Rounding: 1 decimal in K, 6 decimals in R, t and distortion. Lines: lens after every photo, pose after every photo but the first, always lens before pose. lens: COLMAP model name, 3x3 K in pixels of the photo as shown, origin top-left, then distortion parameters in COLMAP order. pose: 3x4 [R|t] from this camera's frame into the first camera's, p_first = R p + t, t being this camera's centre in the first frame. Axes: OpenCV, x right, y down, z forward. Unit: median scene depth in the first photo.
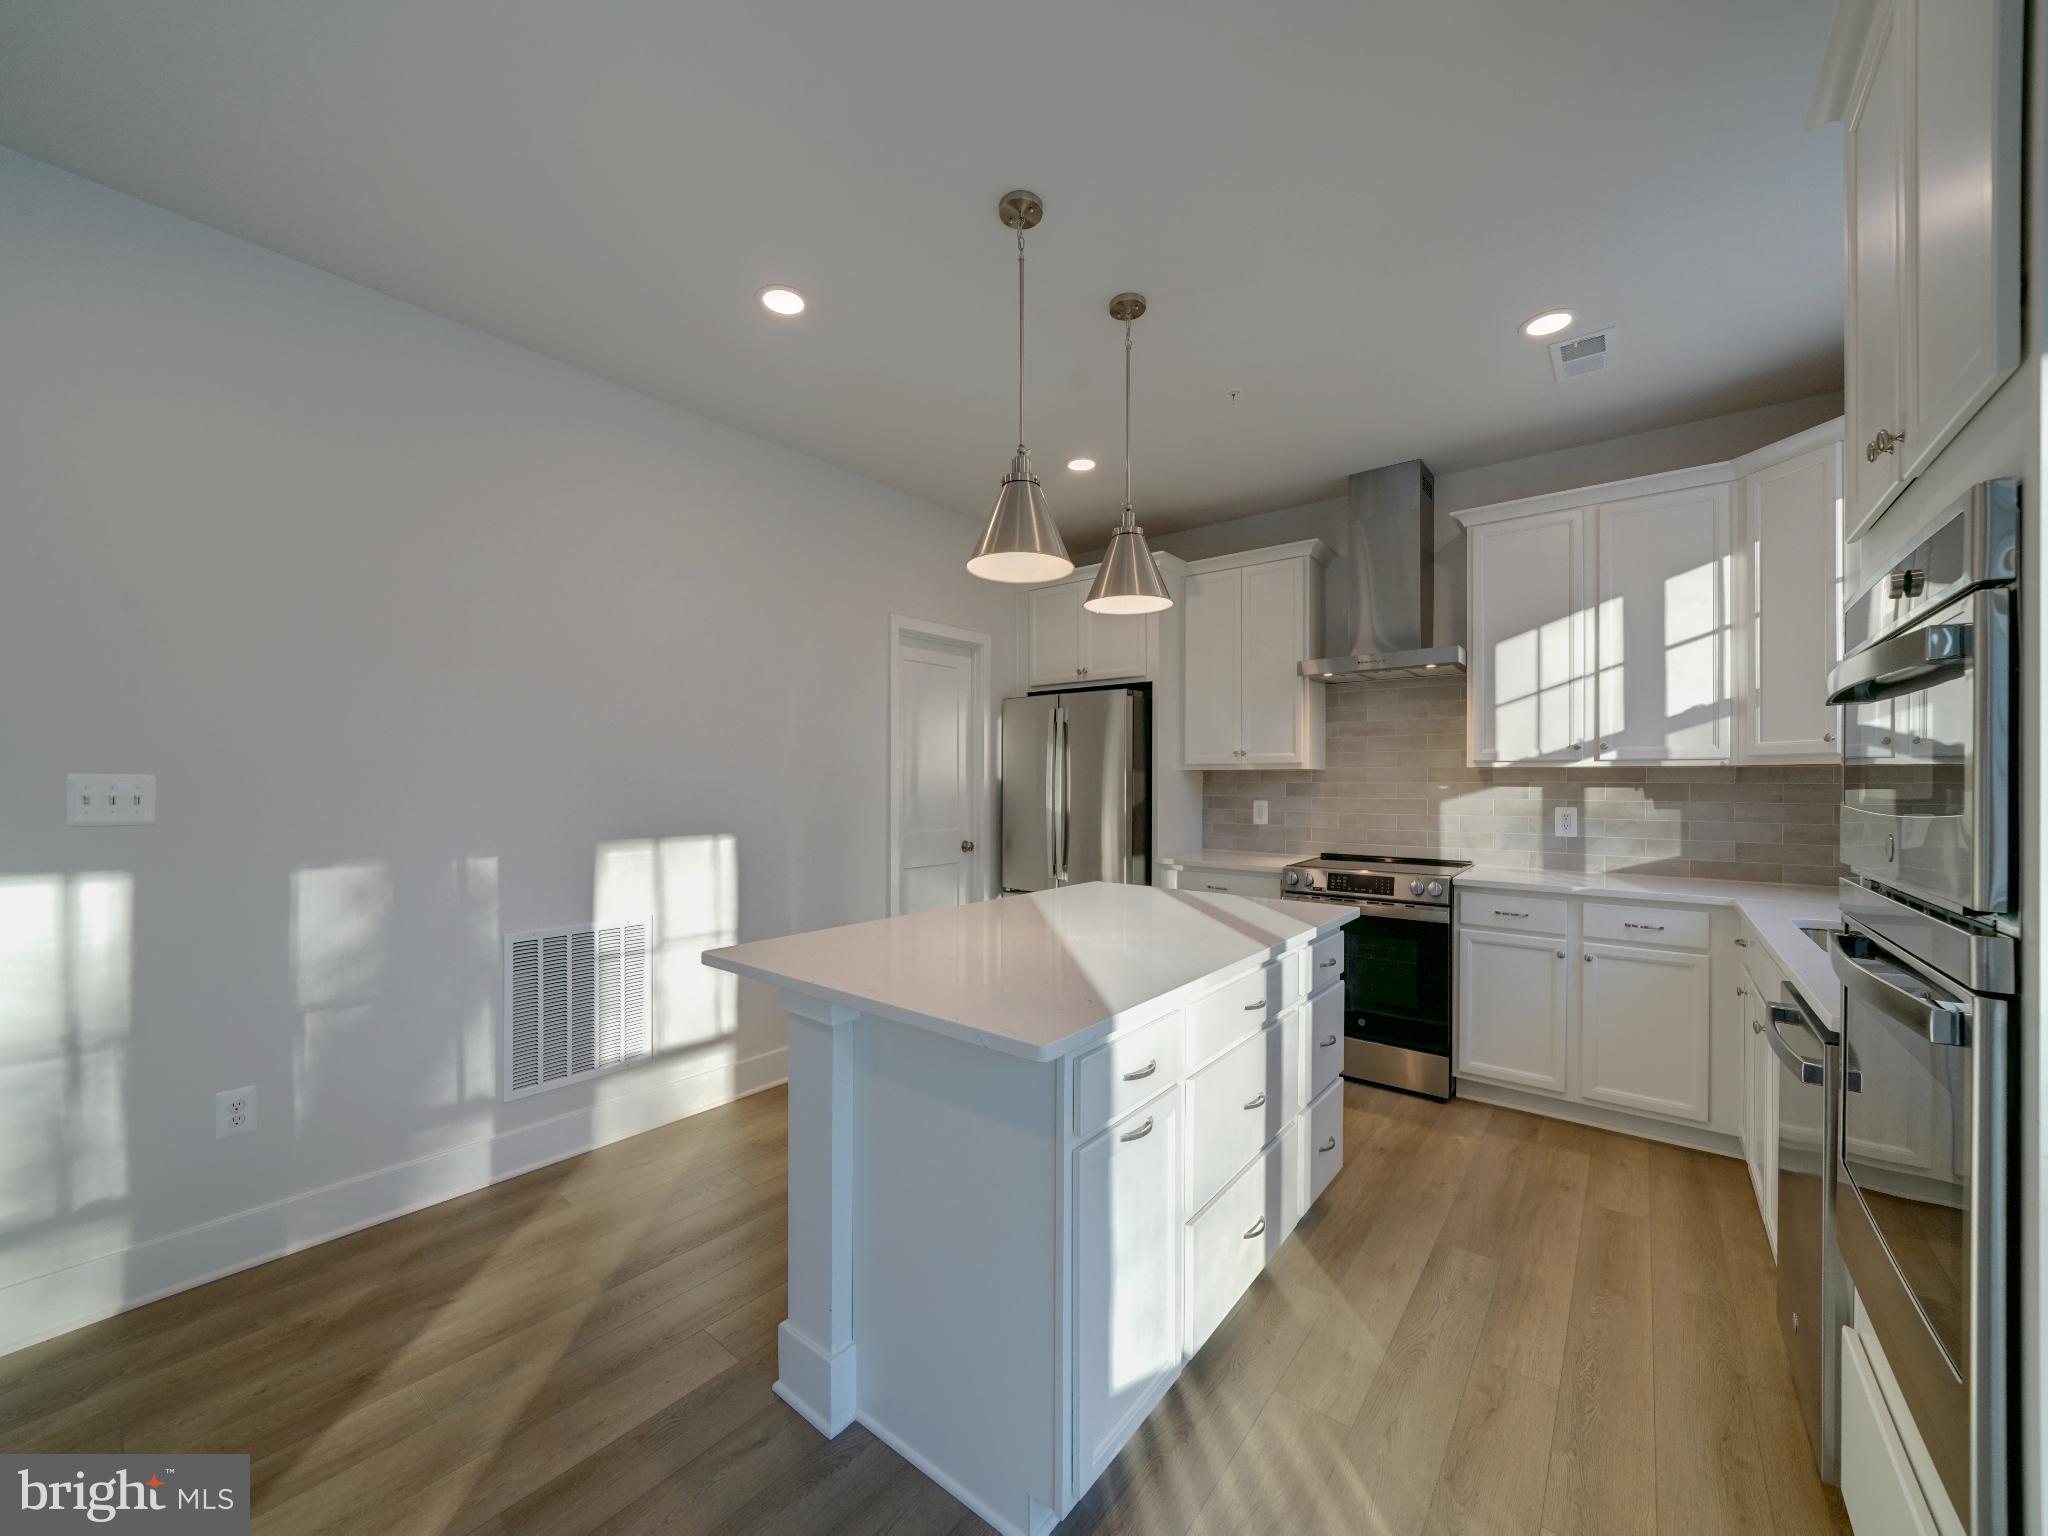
lens RADIAL K [[759.3, 0, 1032.7], [0, 759.3, 777.5], [0, 0, 1]] dist [-0.010943, -0.000518]
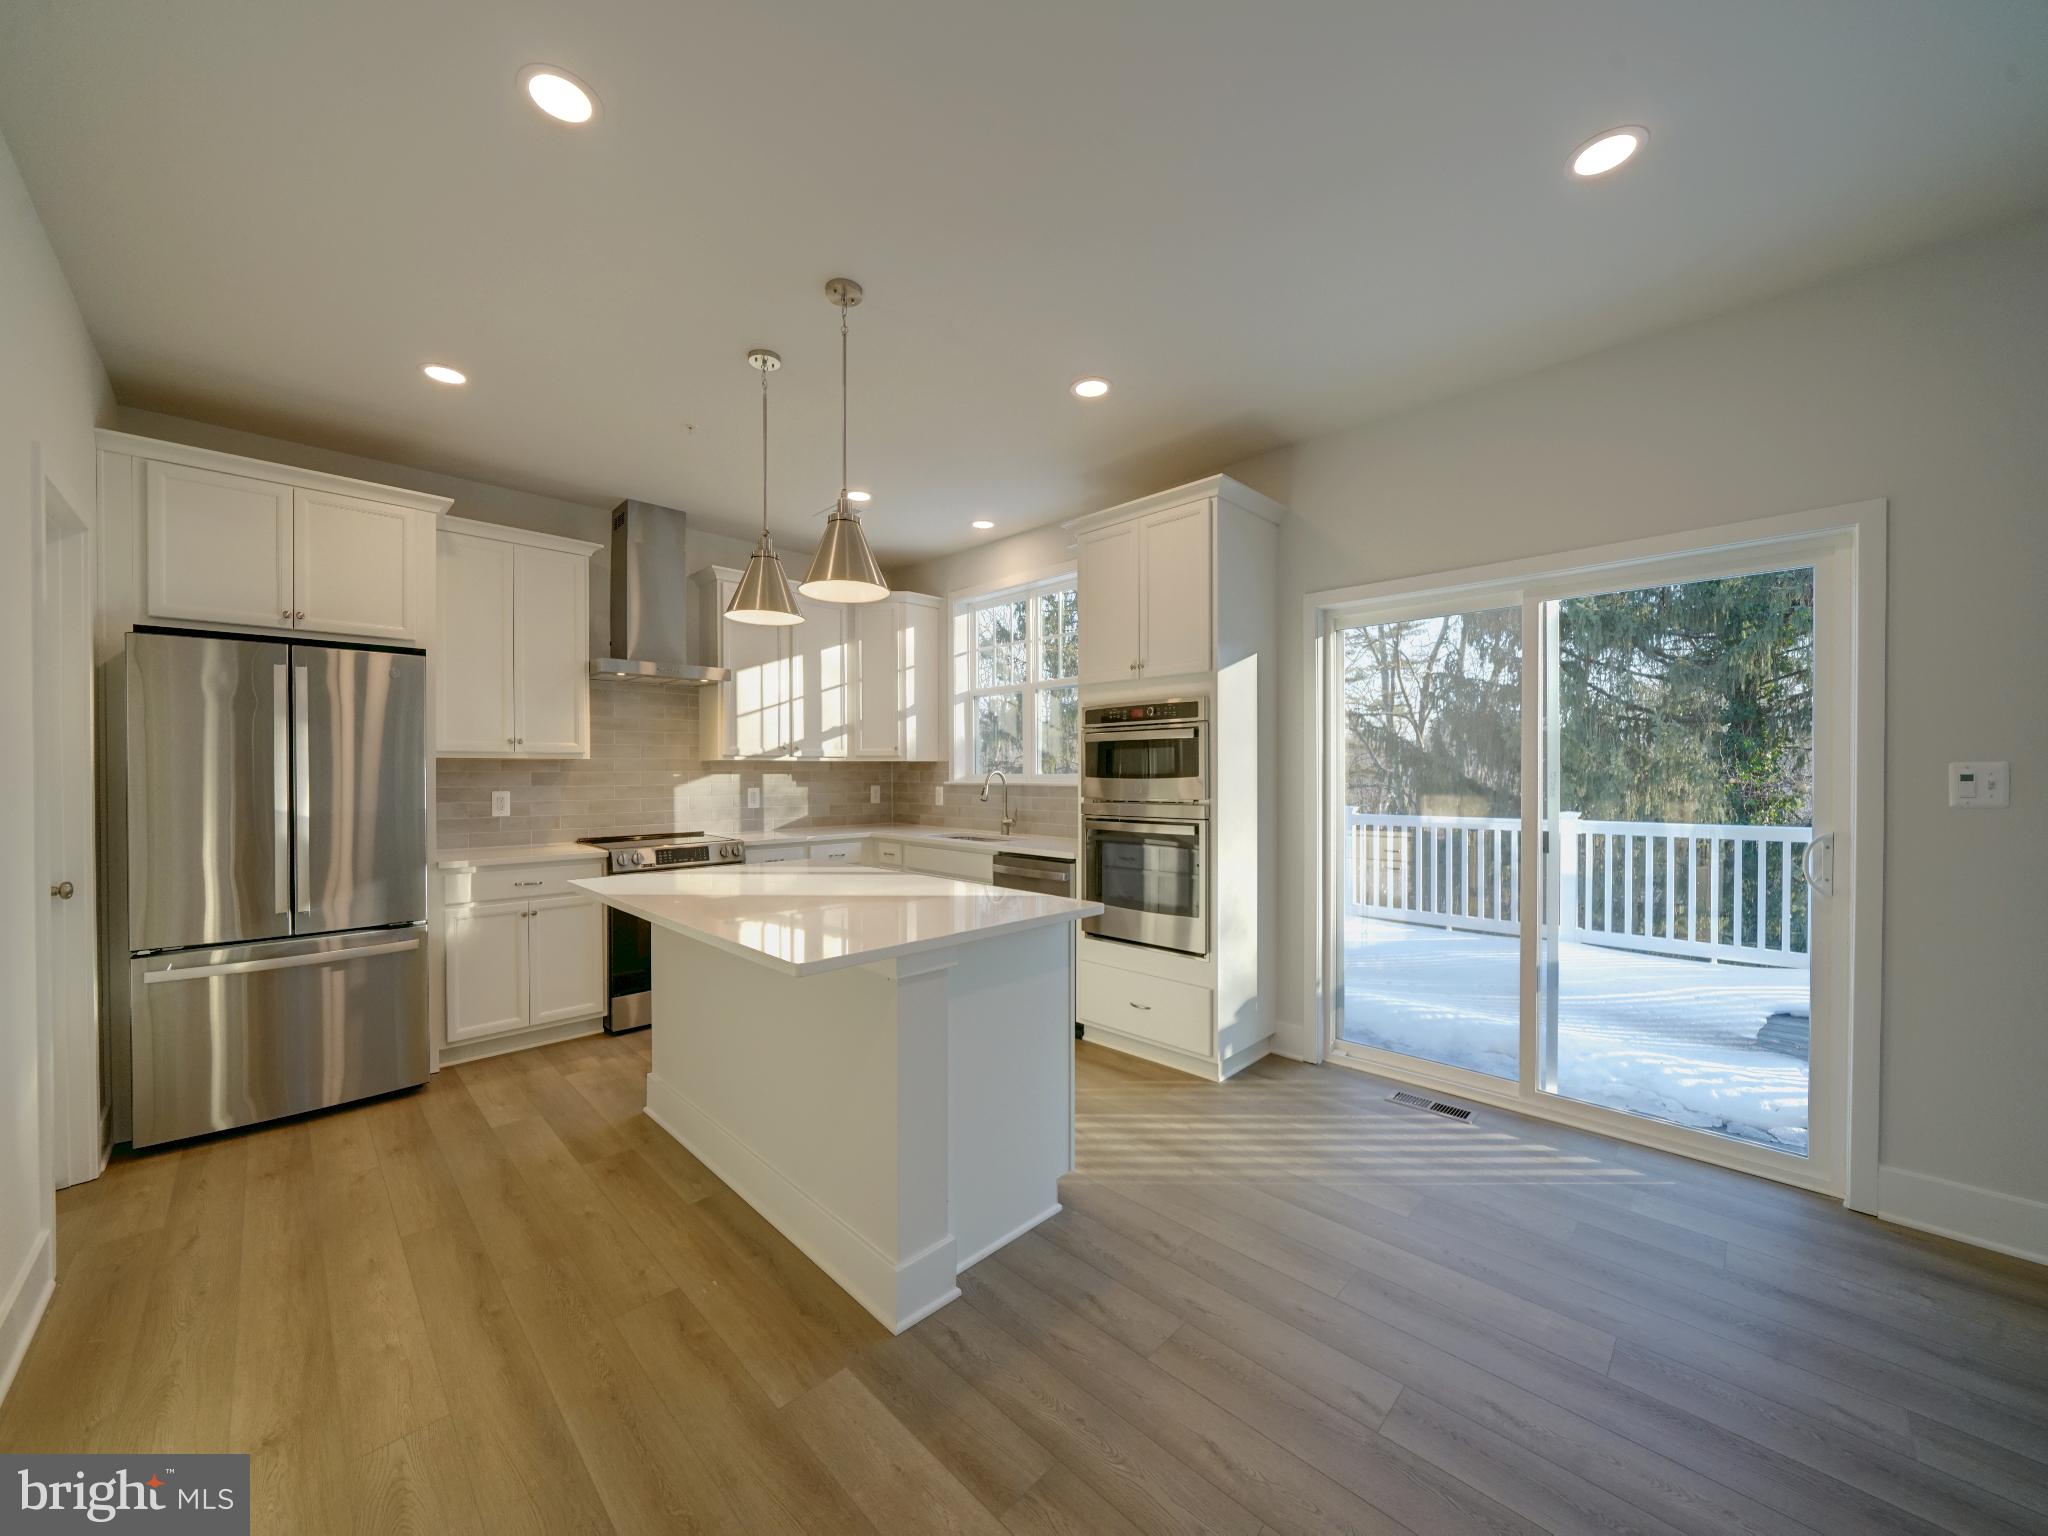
lens RADIAL K [[759.3, 0, 991.3], [0, 759.3, 773.5], [0, 0, 1]] dist [-0.010943, -0.000518]
pose [[0.141069, -0.006012, 0.989982, -0.689370], [-0.000265, 0.999981, 0.006110, 0.002783], [-0.990000, -0.001125, 0.141065, 0.339178]]
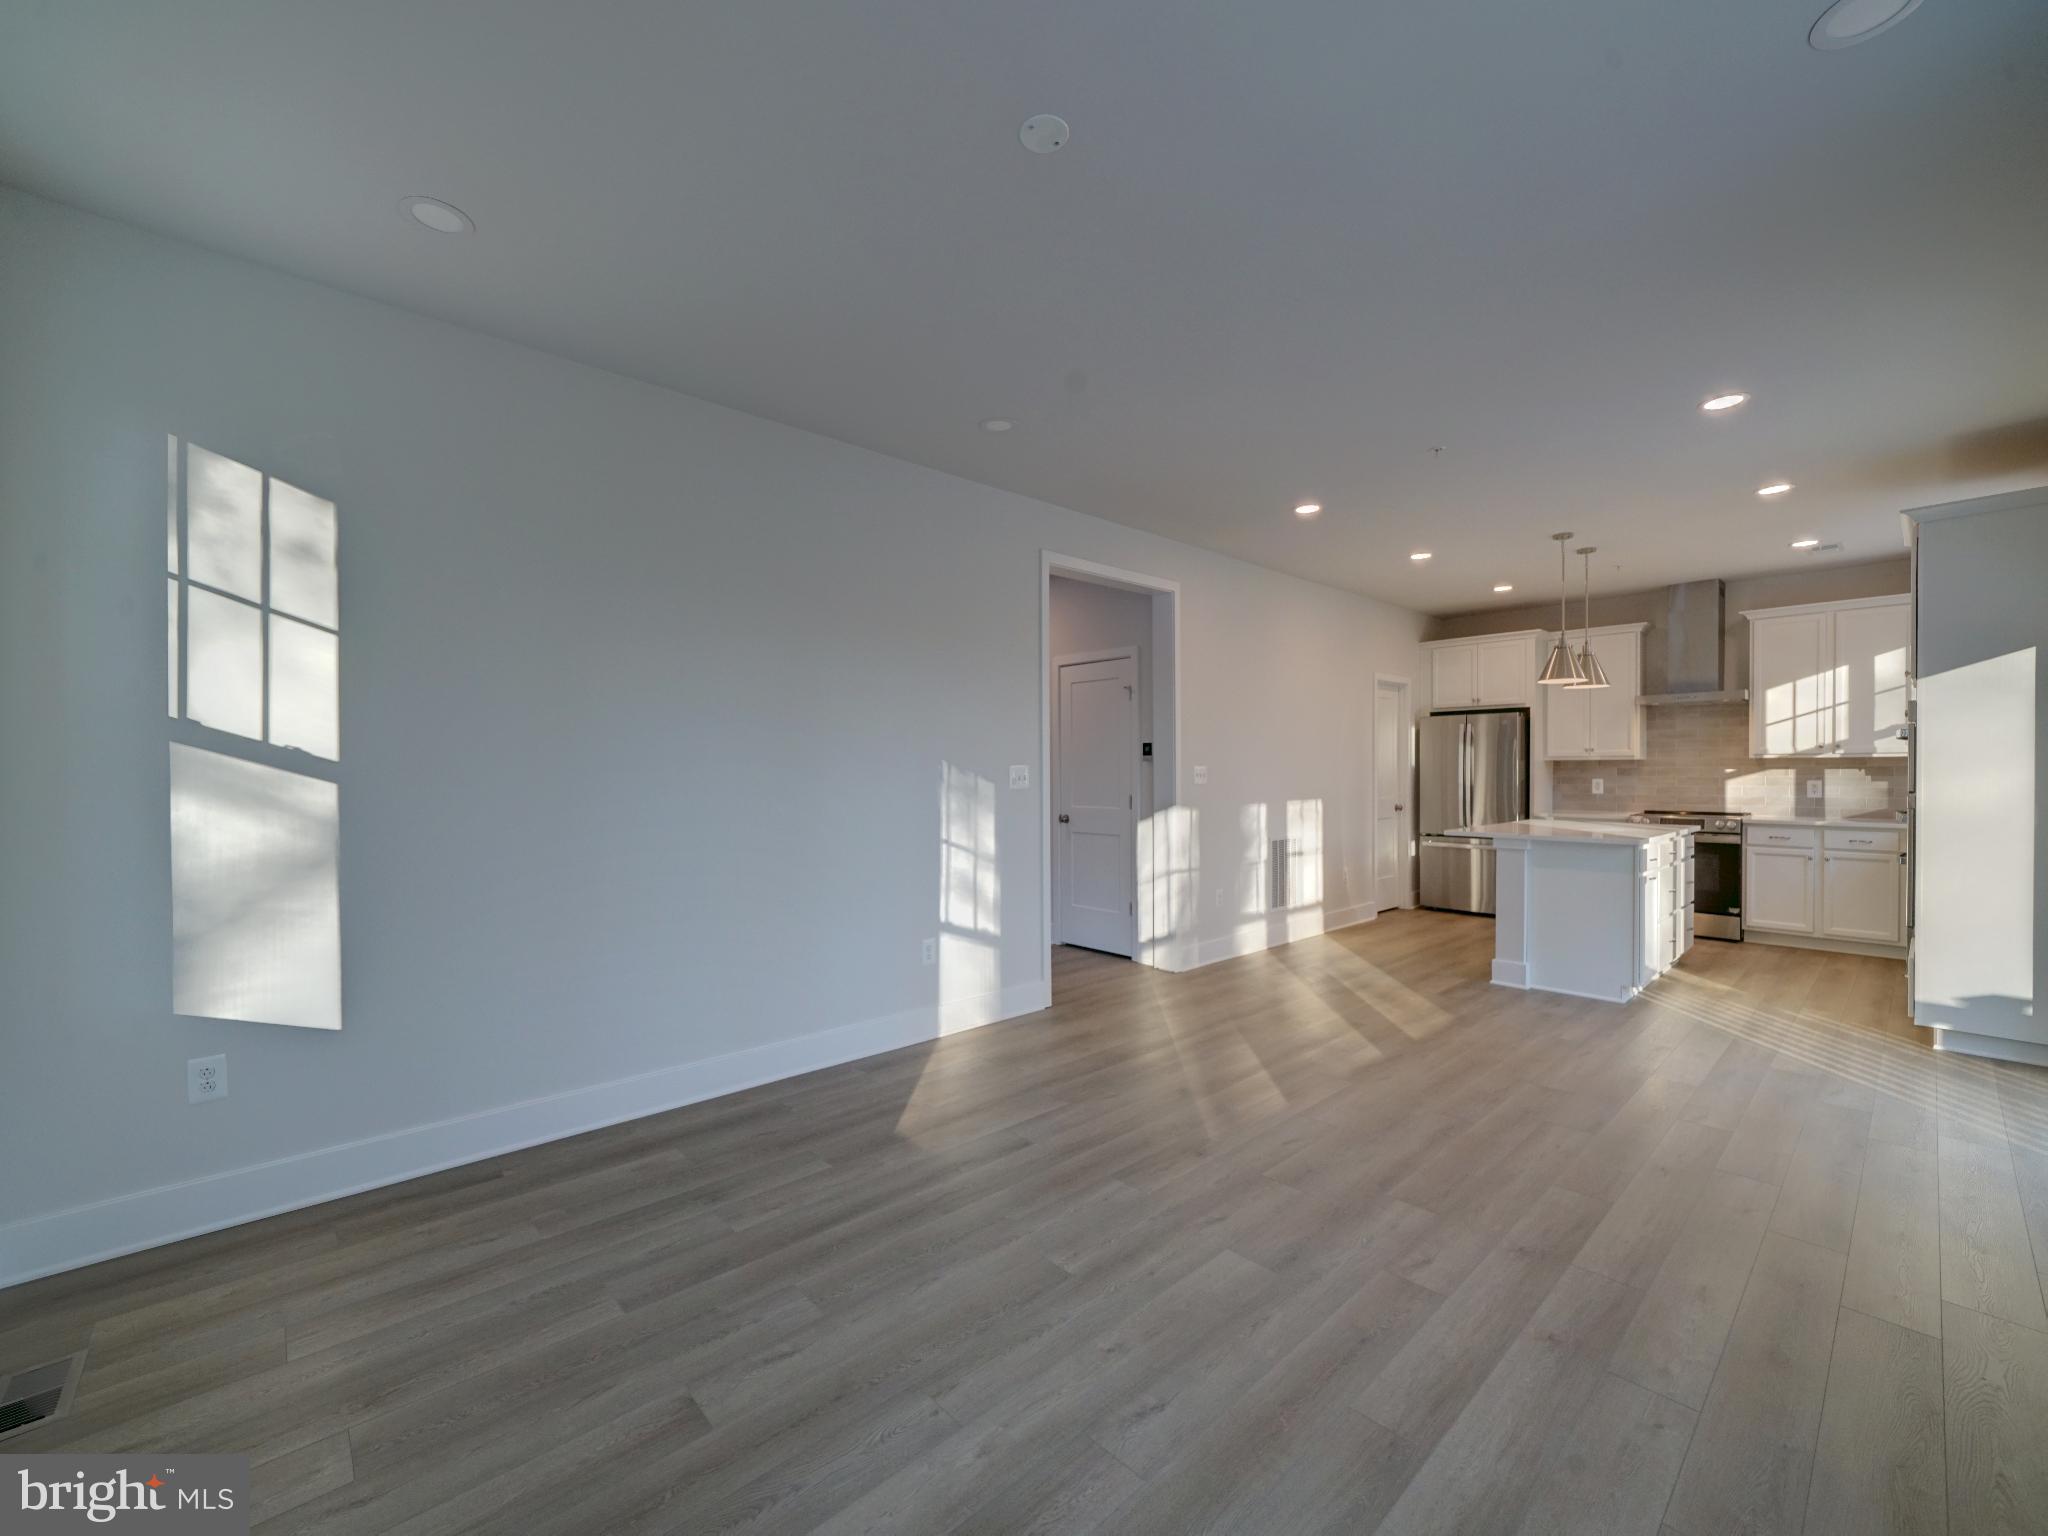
lens RADIAL K [[805.5, 0, 1029.0], [0, 805.5, 773.4], [0, 0, 1]] dist [-0.009110, -0.000210]
pose [[0.985507, -0.003928, -0.169587, -0.760235], [0.005479, 0.999947, 0.008679, -0.003164], [0.169544, -0.009483, 0.985477, -1.113312]]
